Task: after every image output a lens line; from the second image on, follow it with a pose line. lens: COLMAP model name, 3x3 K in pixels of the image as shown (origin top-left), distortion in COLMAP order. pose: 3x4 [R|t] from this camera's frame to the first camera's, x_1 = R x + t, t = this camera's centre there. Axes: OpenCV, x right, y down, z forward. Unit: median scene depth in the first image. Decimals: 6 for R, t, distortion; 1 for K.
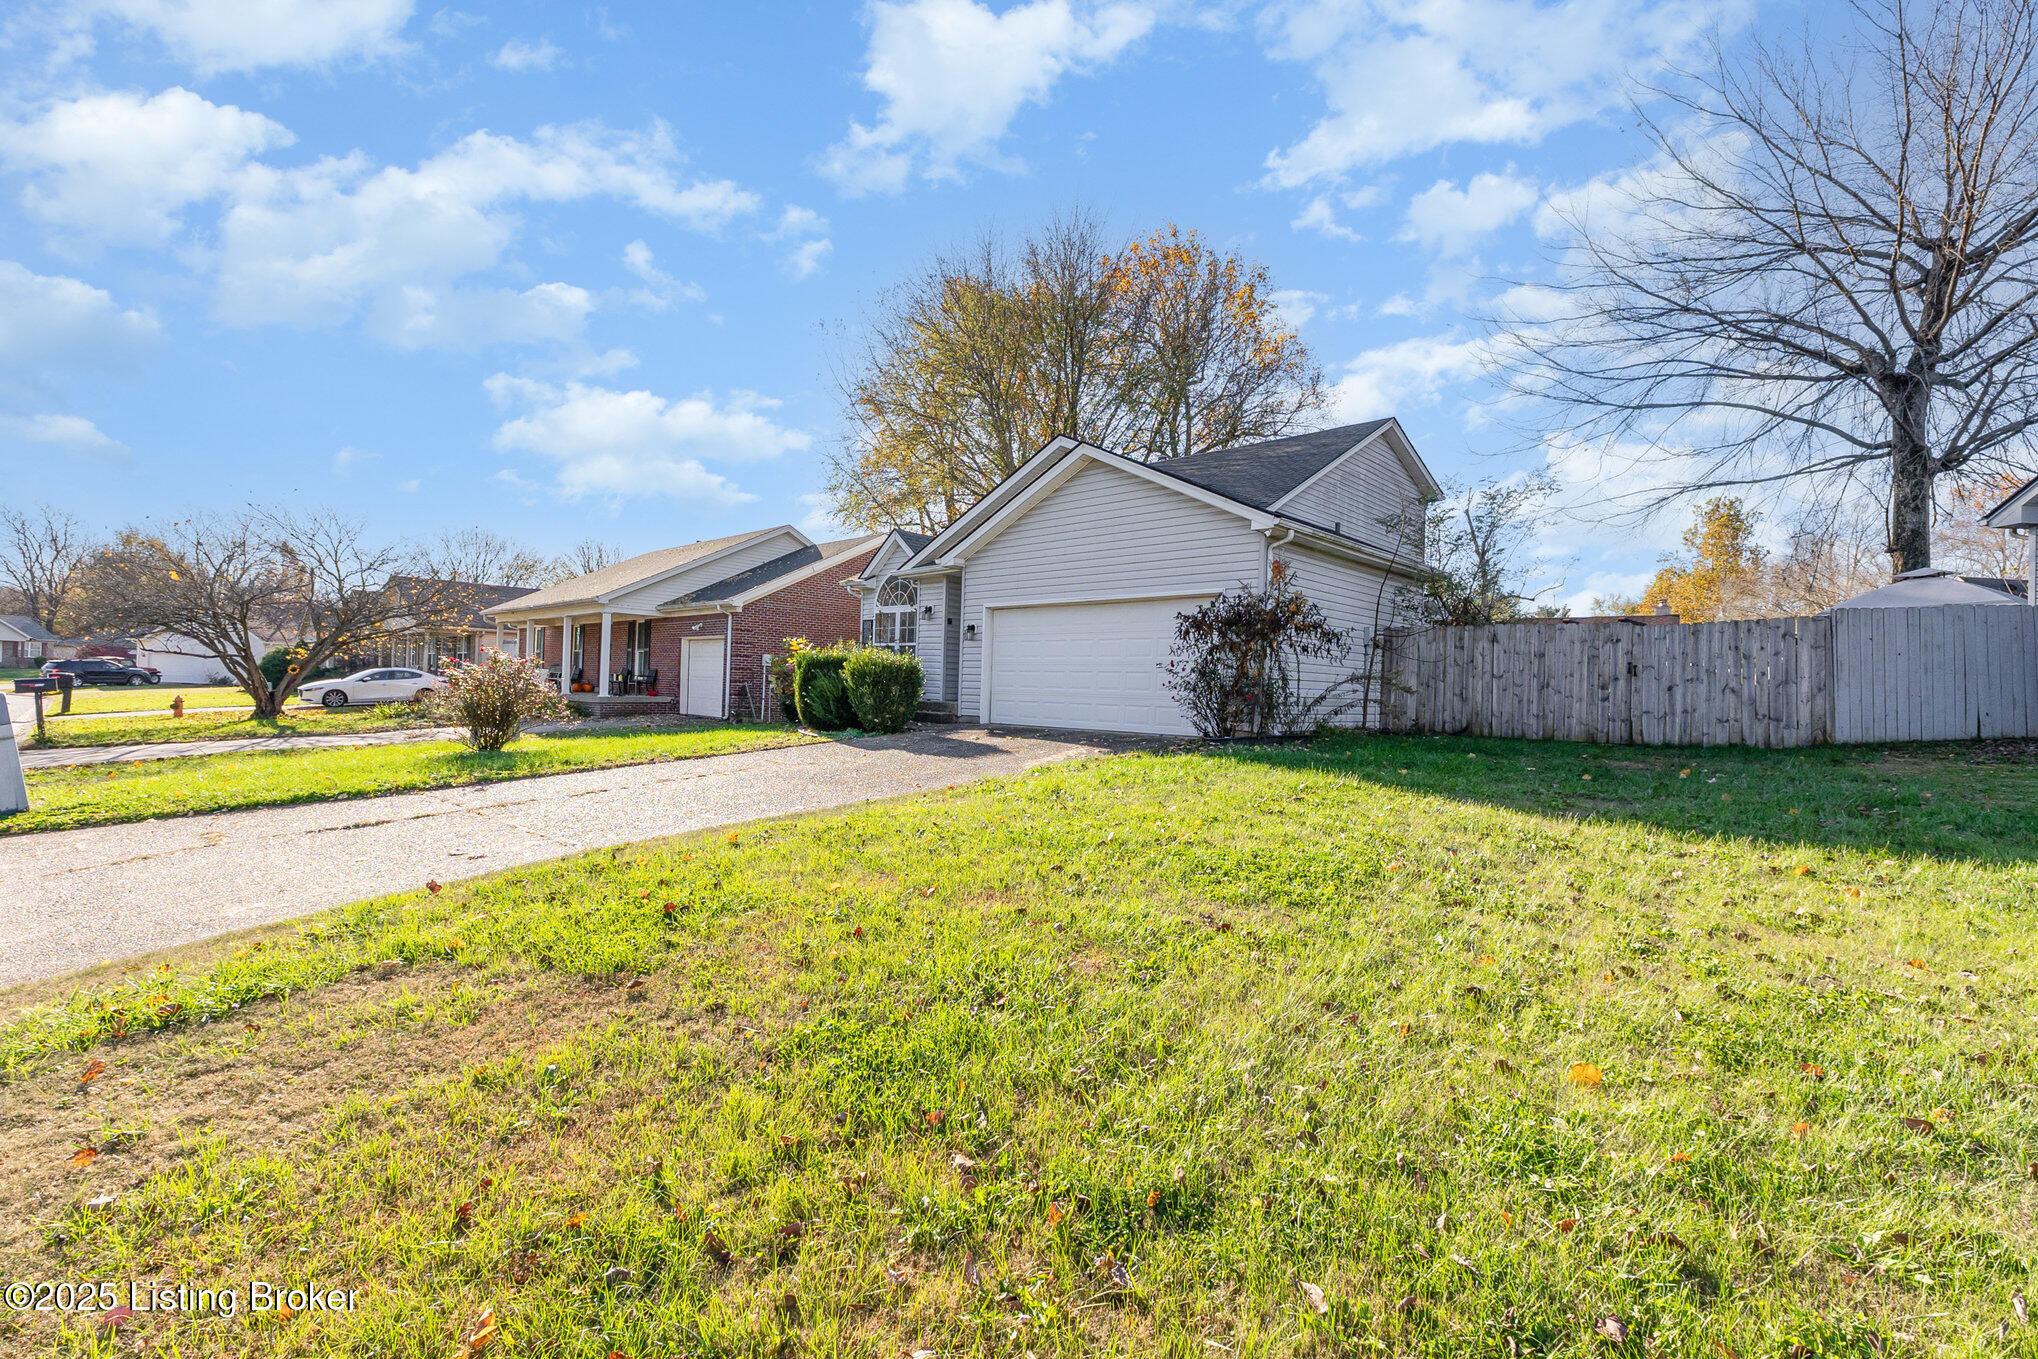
lens RADIAL K [[853.8, 0, 1019.0], [0, 853.8, 679.5], [0, 0, 1]] dist [0.002221, 0.000152]
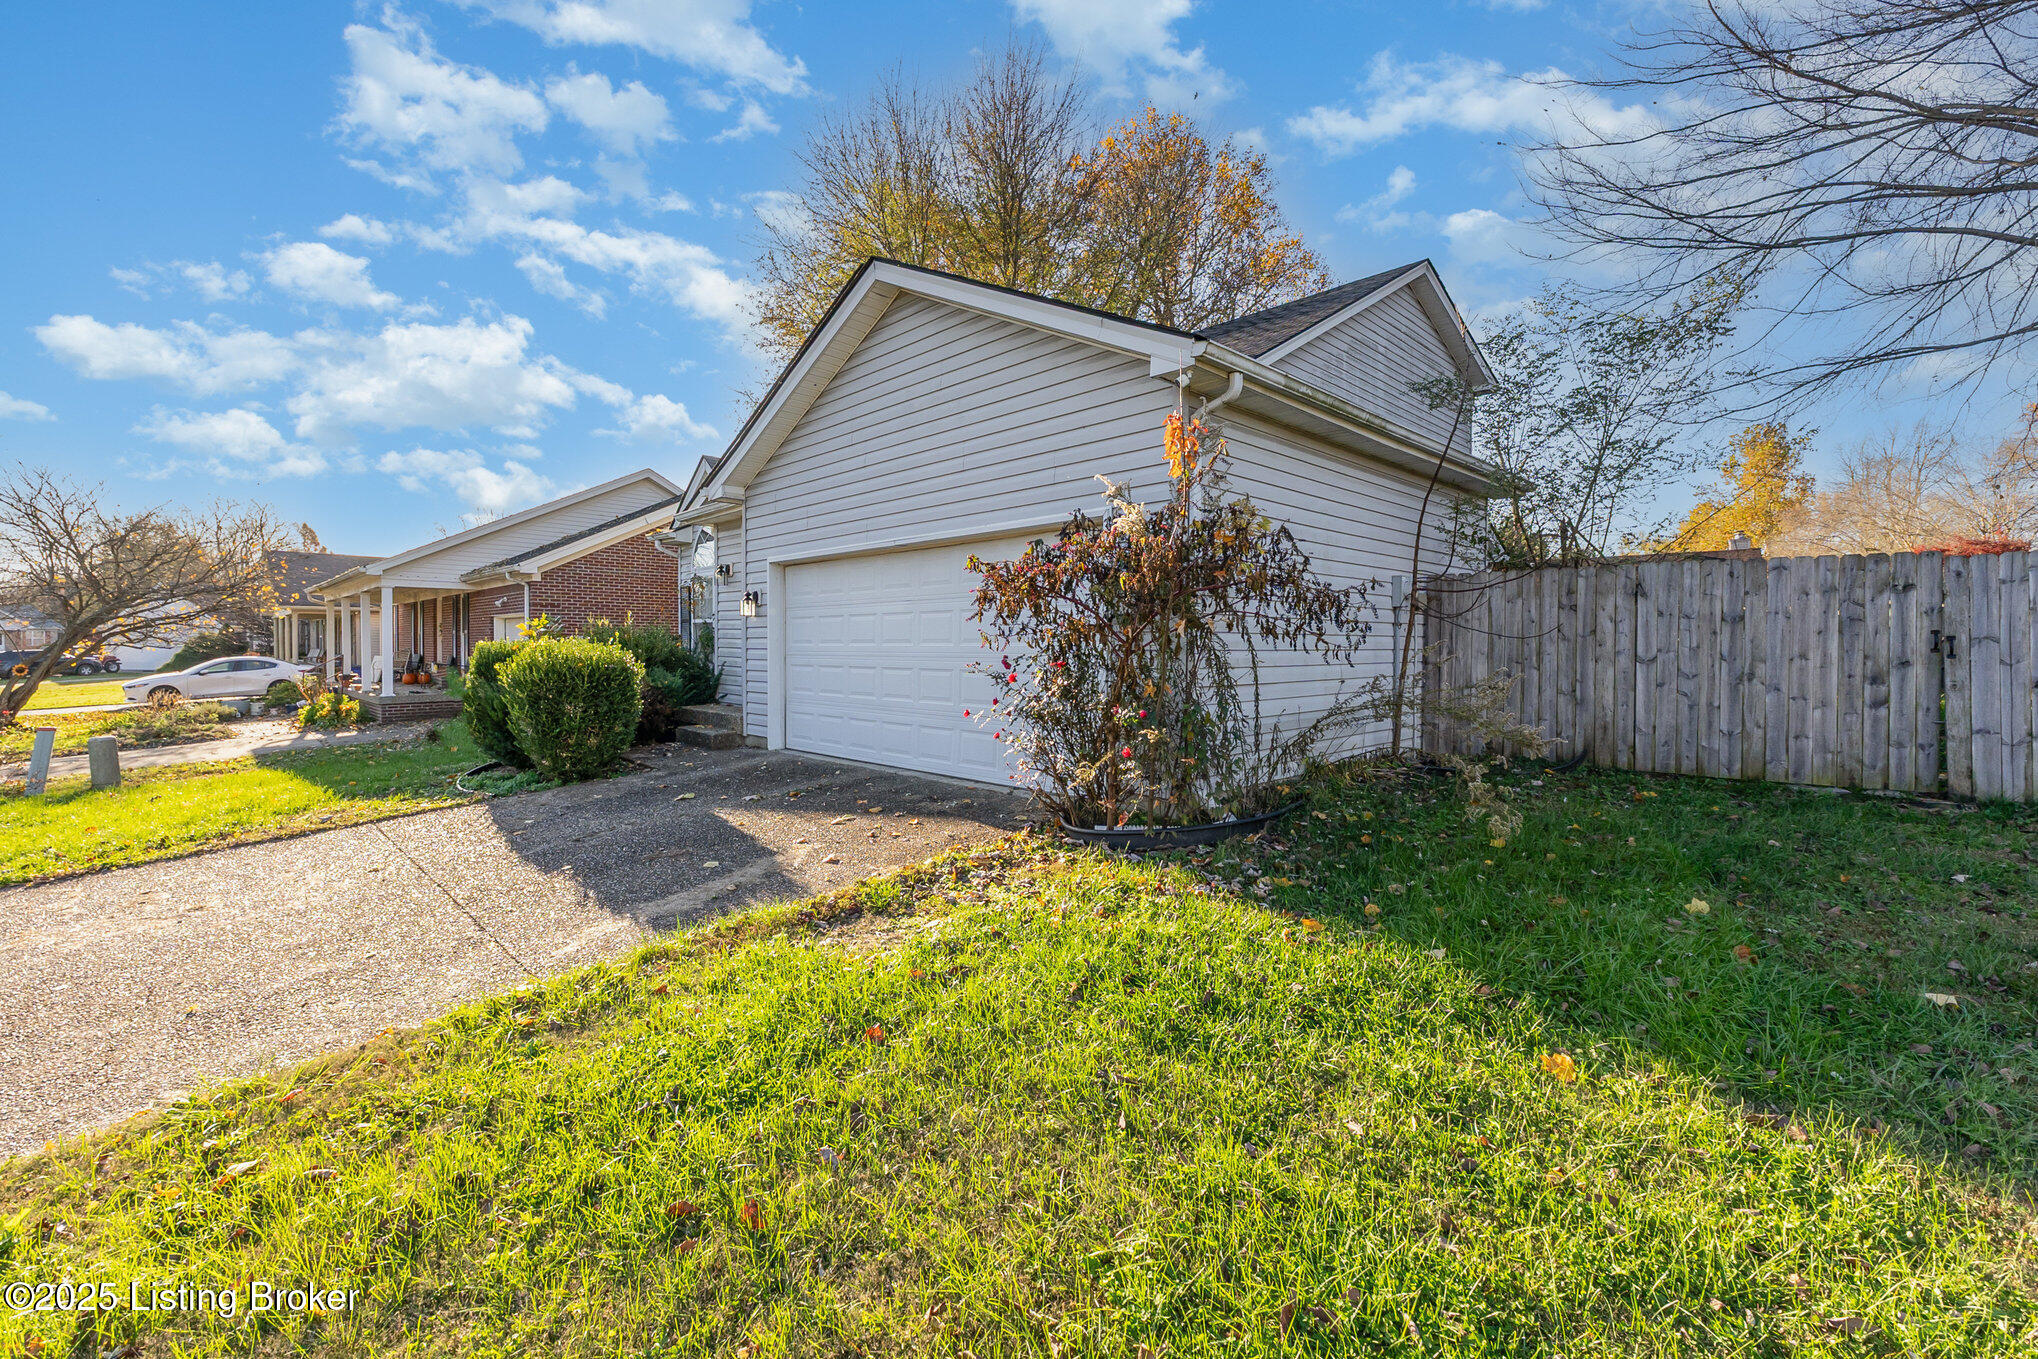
lens RADIAL K [[863.6, 0, 1018.9], [0, 863.6, 656.2], [0, 0, 1]] dist [0.015702, 0.000097]
pose [[0.999458, -0.029764, -0.014064, 0.170268], [0.030042, 0.999349, 0.019960, -0.028427], [0.013461, -0.020372, 0.999702, 0.439704]]
